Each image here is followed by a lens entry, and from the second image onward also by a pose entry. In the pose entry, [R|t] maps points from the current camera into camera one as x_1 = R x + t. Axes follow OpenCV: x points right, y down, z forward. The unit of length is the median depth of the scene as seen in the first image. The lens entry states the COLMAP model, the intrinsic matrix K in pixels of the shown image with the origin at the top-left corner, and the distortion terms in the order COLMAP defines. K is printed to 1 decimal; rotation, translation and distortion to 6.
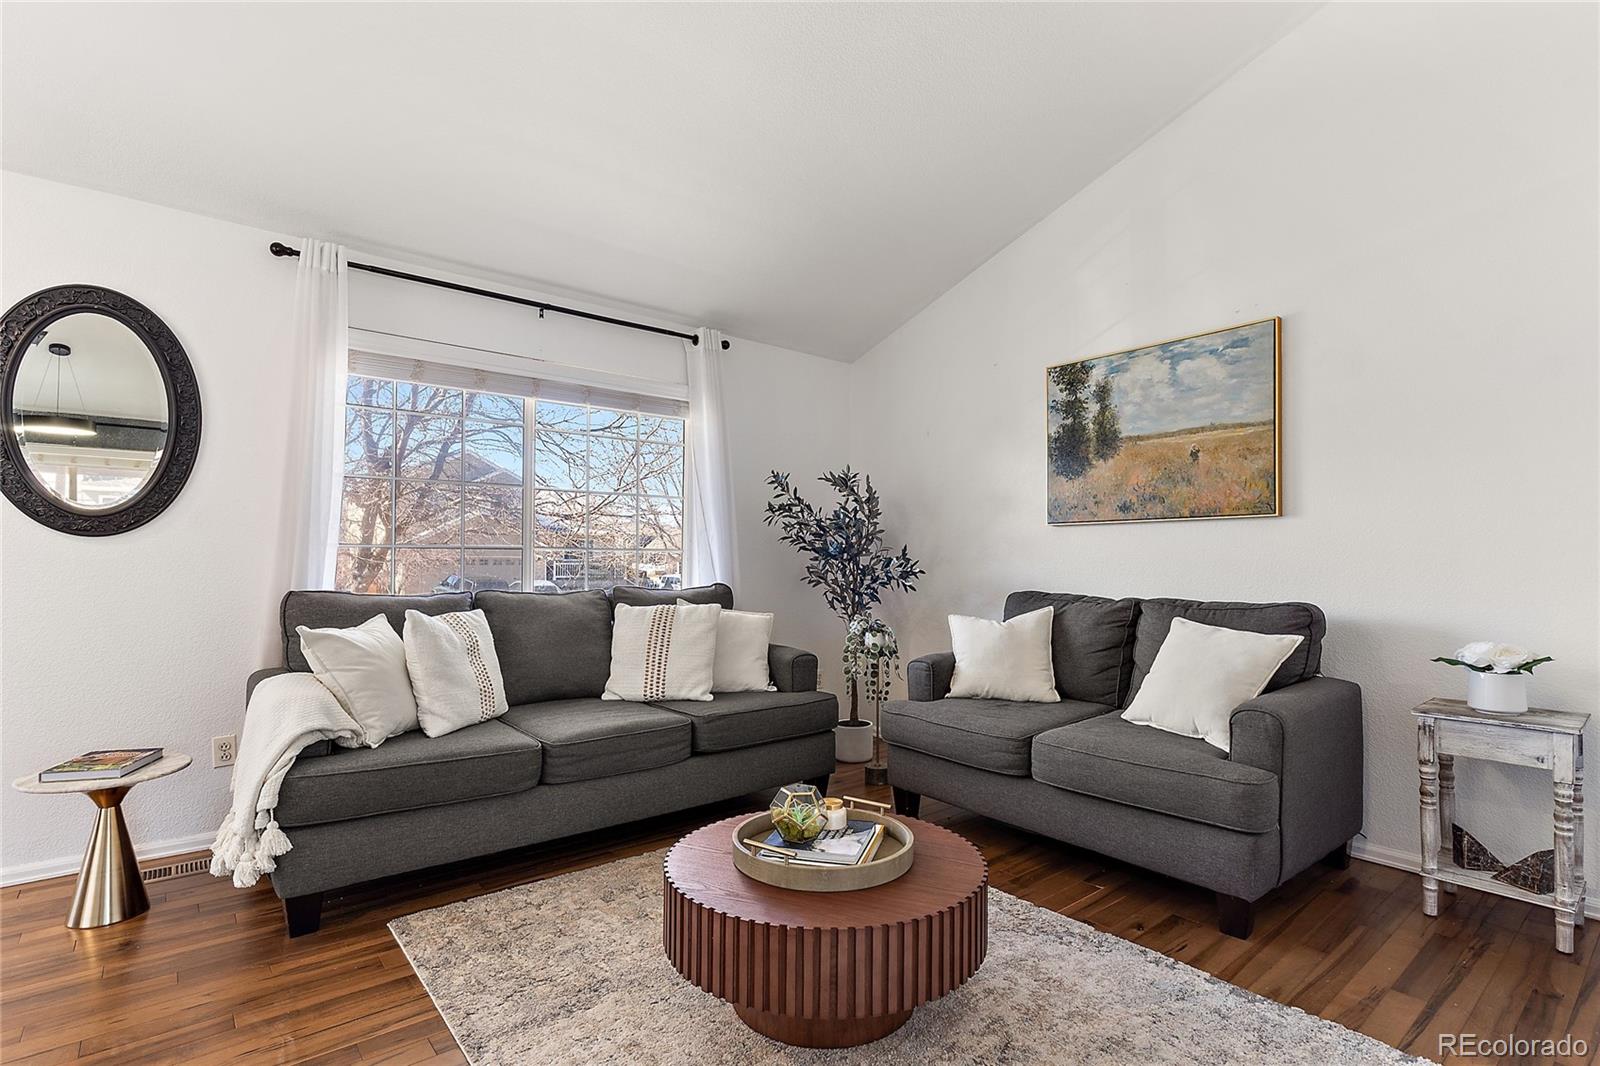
lens RADIAL K [[773.6, 0, 811.5], [0, 773.6, 555.9], [0, 0, 1]] dist [0.001550, -0.001278]
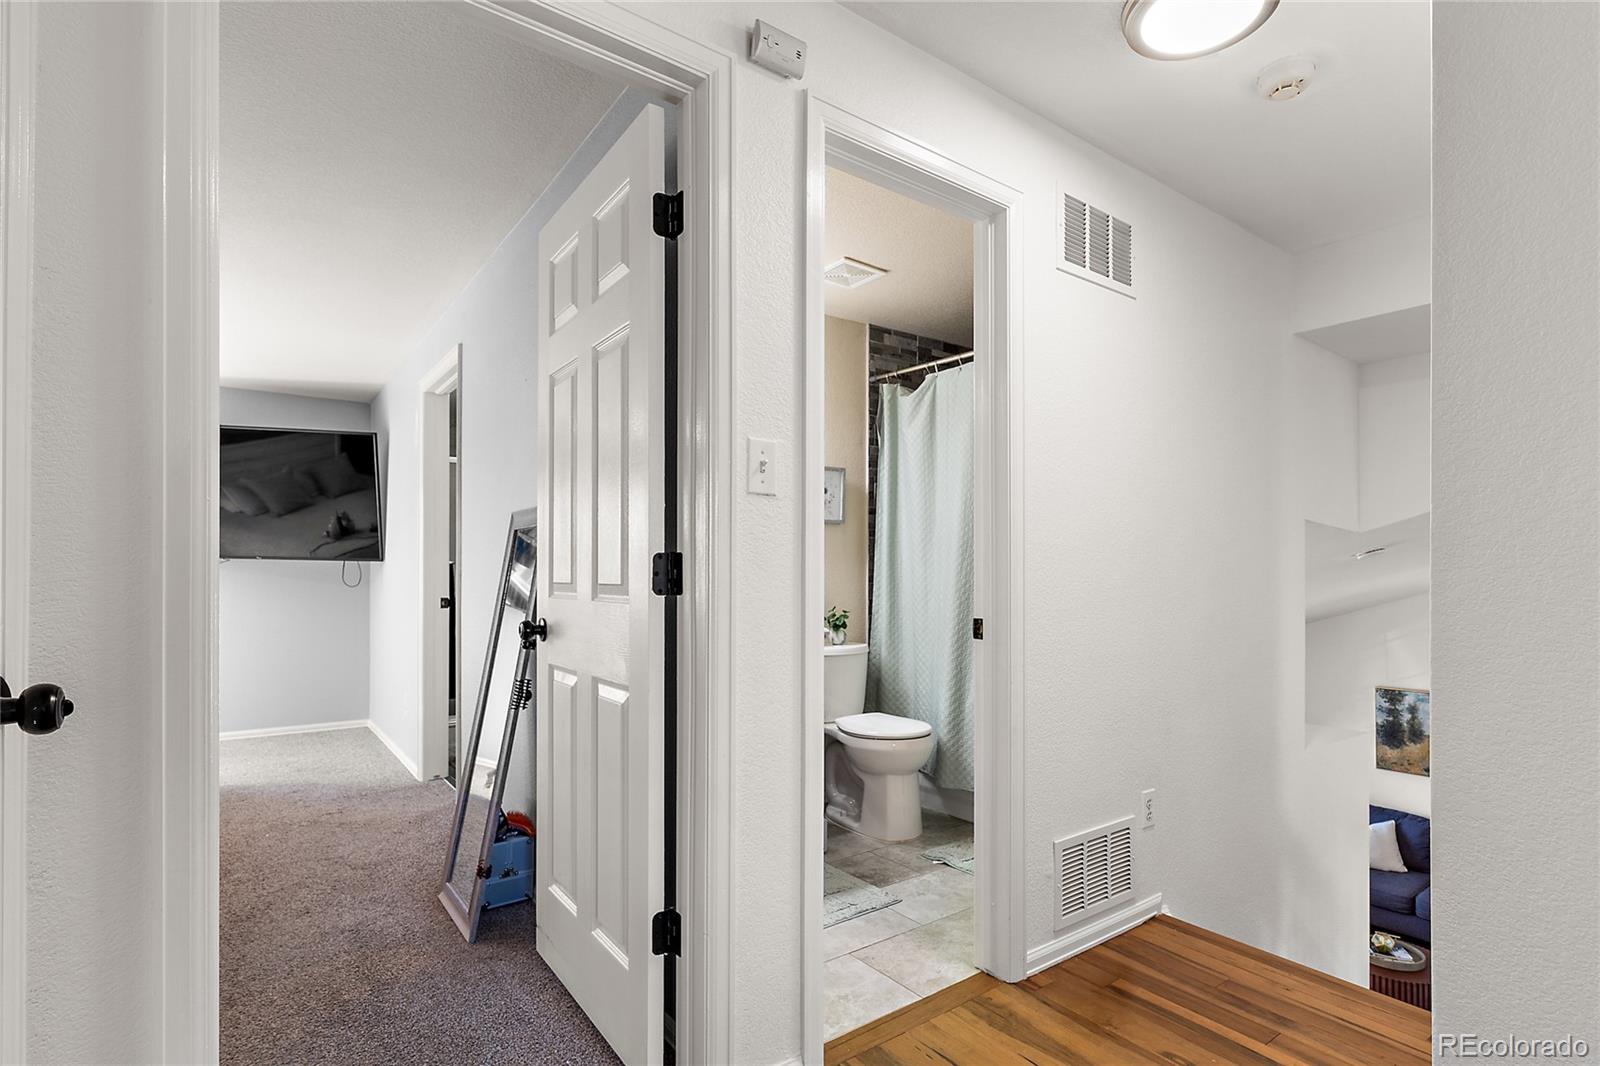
lens RADIAL K [[773.6, 0, 854.7], [0, 773.6, 573.9], [0, 0, 1]] dist [0.001550, -0.001278]
pose [[0.999930, -0.010059, -0.006174, -1.191776], [0.010053, 0.999949, -0.000975, -0.652292], [0.006183, 0.000913, 0.999980, -1.144850]]
